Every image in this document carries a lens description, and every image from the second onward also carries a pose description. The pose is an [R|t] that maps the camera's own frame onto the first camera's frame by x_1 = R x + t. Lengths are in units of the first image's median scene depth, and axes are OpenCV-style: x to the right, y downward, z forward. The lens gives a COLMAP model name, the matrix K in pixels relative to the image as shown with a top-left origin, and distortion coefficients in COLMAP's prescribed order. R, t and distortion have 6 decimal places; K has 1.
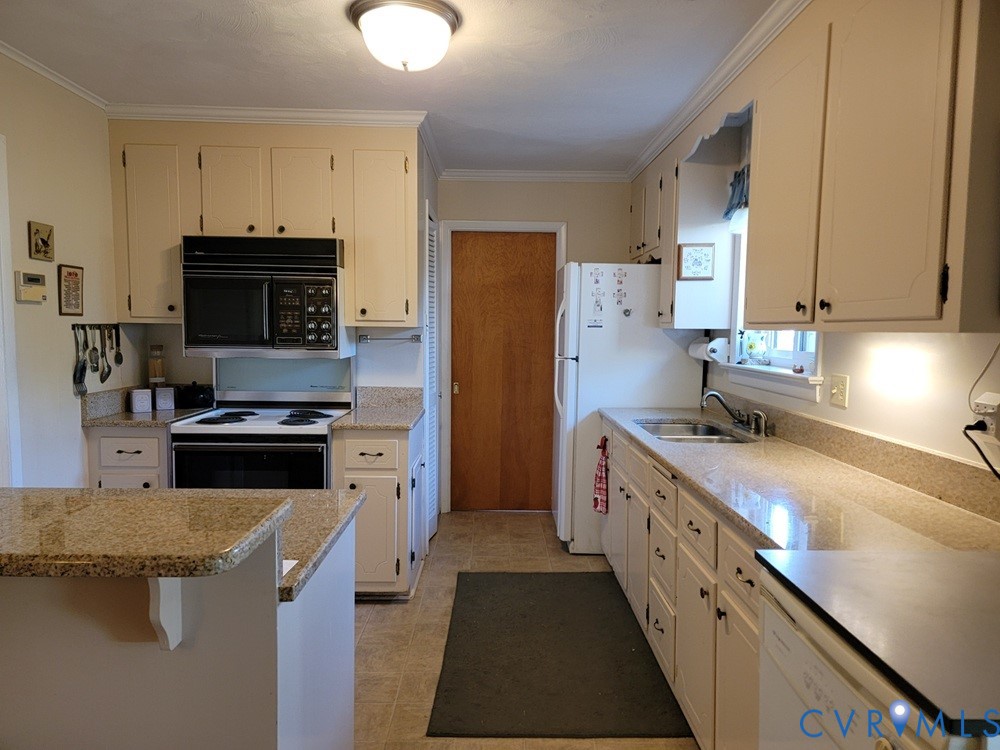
lens RADIAL K [[714.7, 0, 504.0], [0, 714.7, 350.7], [0, 0, 1]] dist [0.084885, -0.080418]
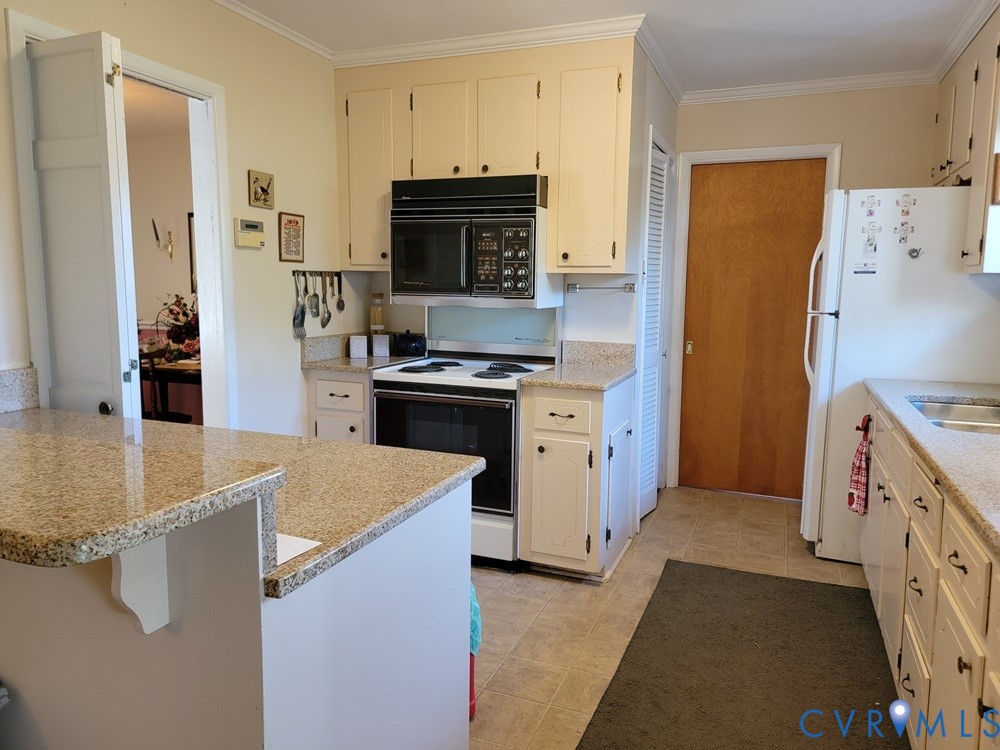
lens RADIAL K [[714.7, 0, 504.0], [0, 714.7, 350.7], [0, 0, 1]] dist [0.084885, -0.080418]
pose [[0.924277, 0.037132, -0.379911, 0.075652], [-0.016563, 0.998221, 0.057269, 0.013044], [0.381362, -0.046640, 0.923248, 0.142622]]
